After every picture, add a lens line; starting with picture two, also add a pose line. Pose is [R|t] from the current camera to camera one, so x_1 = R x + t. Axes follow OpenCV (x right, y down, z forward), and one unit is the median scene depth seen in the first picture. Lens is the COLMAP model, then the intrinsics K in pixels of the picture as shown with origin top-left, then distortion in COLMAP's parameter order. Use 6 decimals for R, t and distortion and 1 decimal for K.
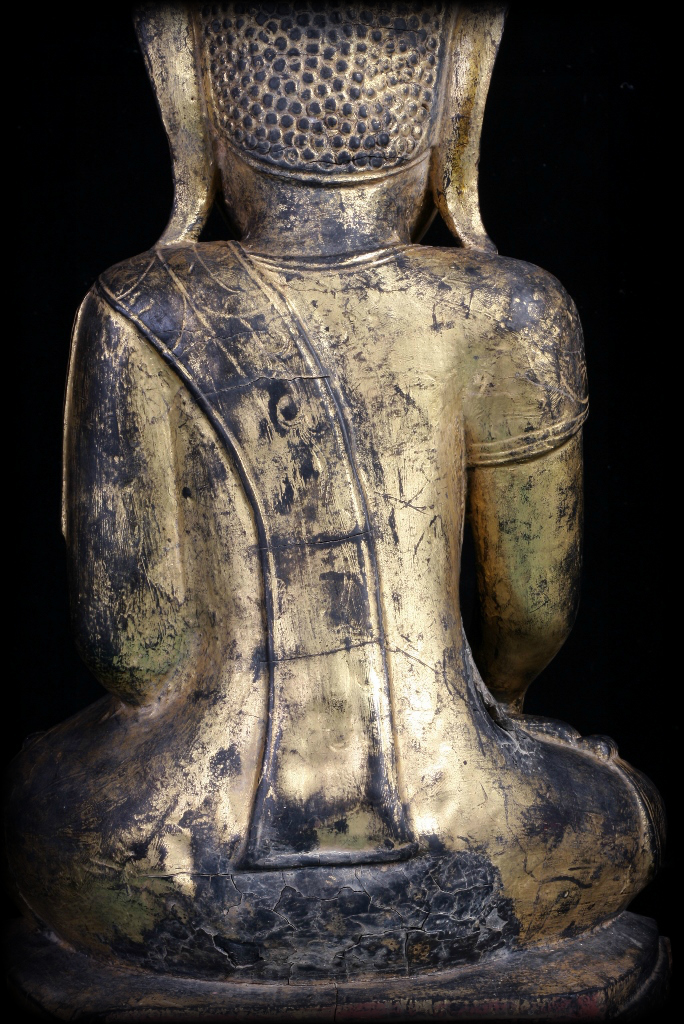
lens RADIAL K [[2565.7, 0, 342.0], [0, 2565.7, 512.0], [0, 0, 1]] dist [-0.102971, -0.660483]
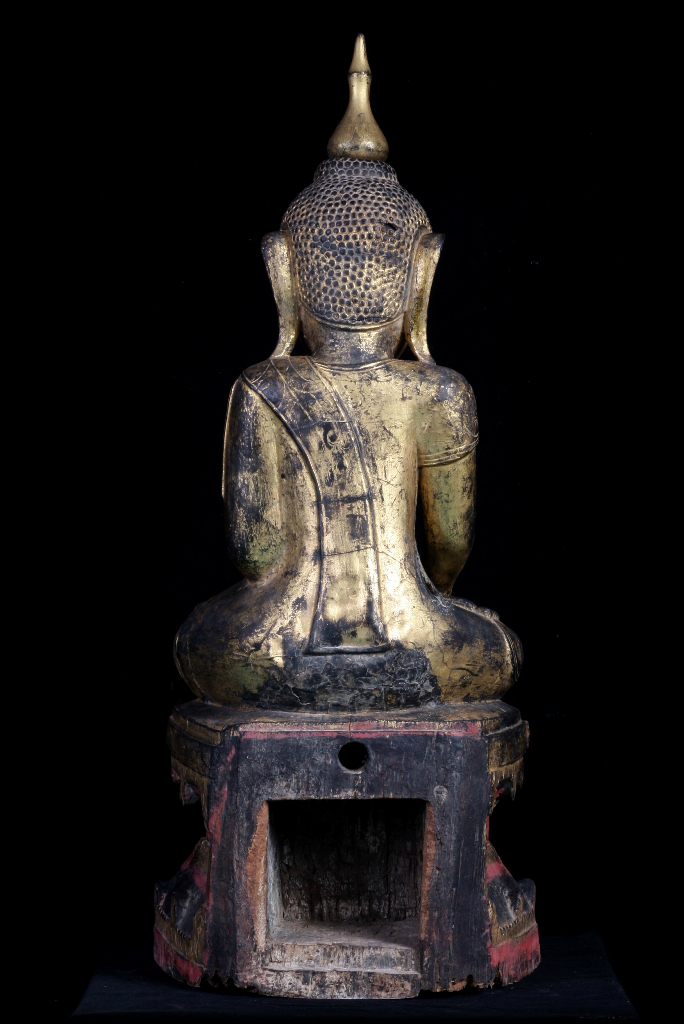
lens RADIAL K [[2565.7, 0, 342.0], [0, 2565.7, 512.0], [0, 0, 1]] dist [-0.102971, -0.660483]
pose [[0.999620, 0.017257, -0.021515, 0.033019], [-0.017943, 0.999322, -0.032137, 0.088642], [0.020946, 0.032511, 0.999252, -1.094780]]
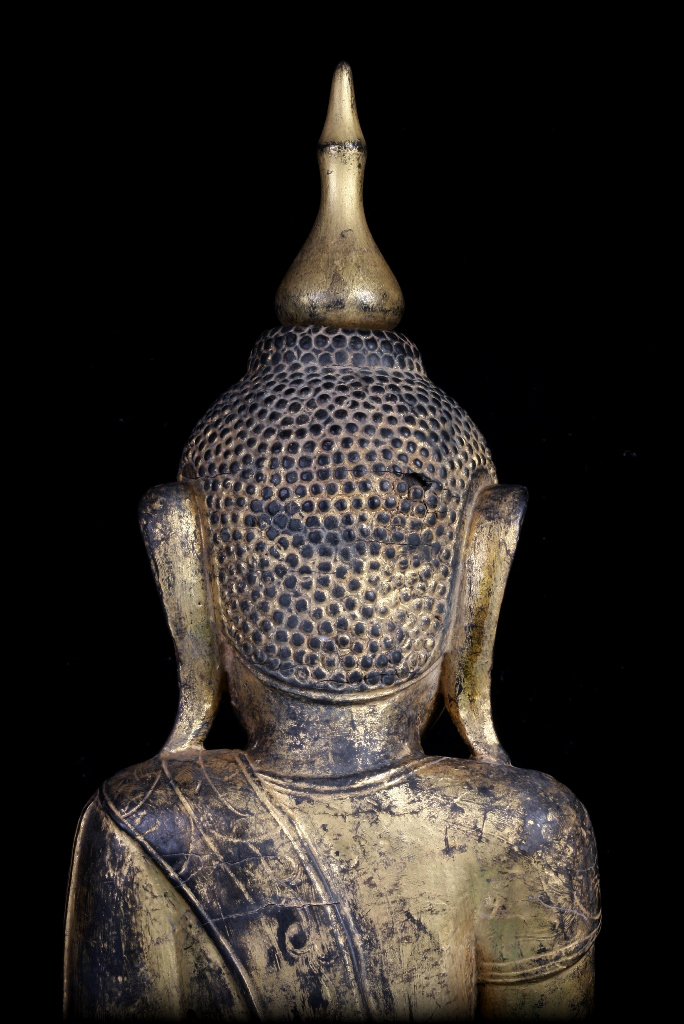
lens RADIAL K [[2565.7, 0, 342.0], [0, 2565.7, 512.0], [0, 0, 1]] dist [-0.102971, -0.660483]
pose [[0.999785, 0.008311, 0.018990, -0.023524], [-0.007650, 0.999372, -0.034604, -0.167100], [-0.019266, 0.034451, 0.999221, 0.019008]]
